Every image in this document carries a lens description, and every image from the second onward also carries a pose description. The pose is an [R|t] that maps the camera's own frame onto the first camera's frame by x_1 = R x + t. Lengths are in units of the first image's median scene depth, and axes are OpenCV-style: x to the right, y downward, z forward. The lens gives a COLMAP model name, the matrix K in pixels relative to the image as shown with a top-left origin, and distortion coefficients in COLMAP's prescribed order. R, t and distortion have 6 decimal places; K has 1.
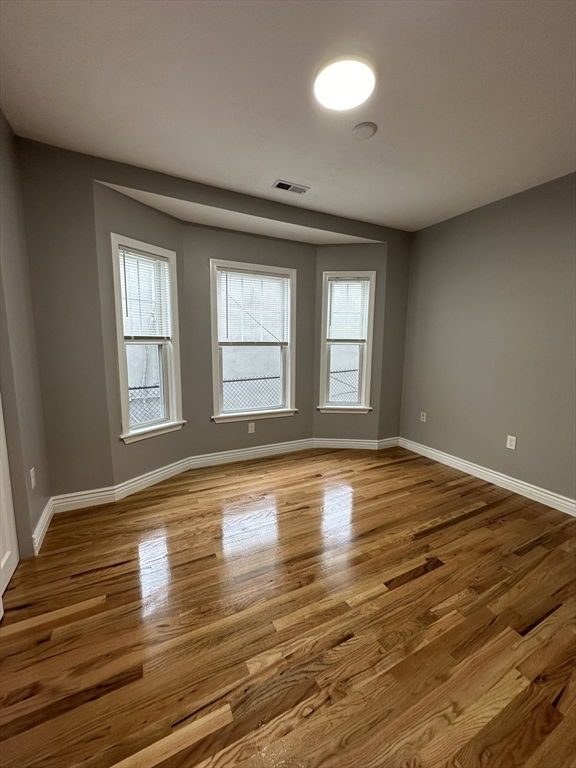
lens RADIAL K [[305.5, 0, 287.2], [0, 305.5, 383.9], [0, 0, 1]] dist [-0.002121, 0.000100]
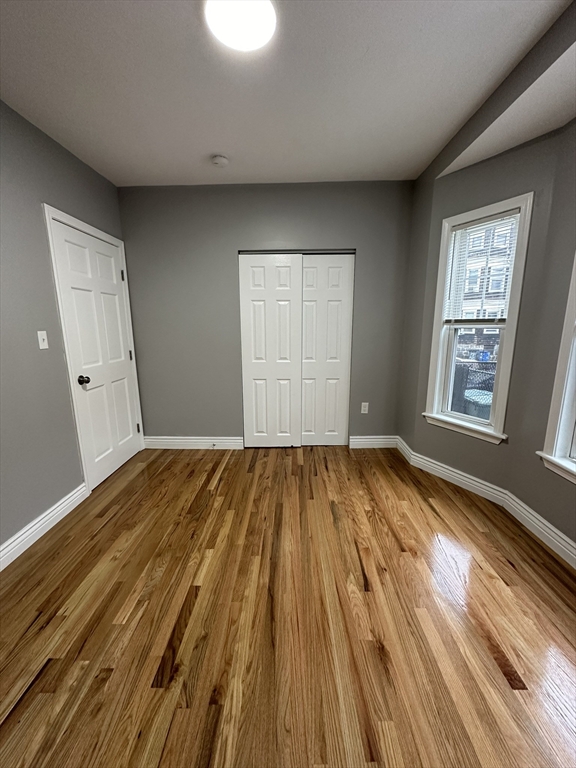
lens RADIAL K [[305.5, 0, 287.2], [0, 305.5, 383.9], [0, 0, 1]] dist [-0.002121, 0.000100]
pose [[-0.470677, 0.157535, -0.868128, 0.773936], [-0.122986, 0.962611, 0.241360, -0.165362], [0.873692, 0.220370, -0.433704, 1.288316]]
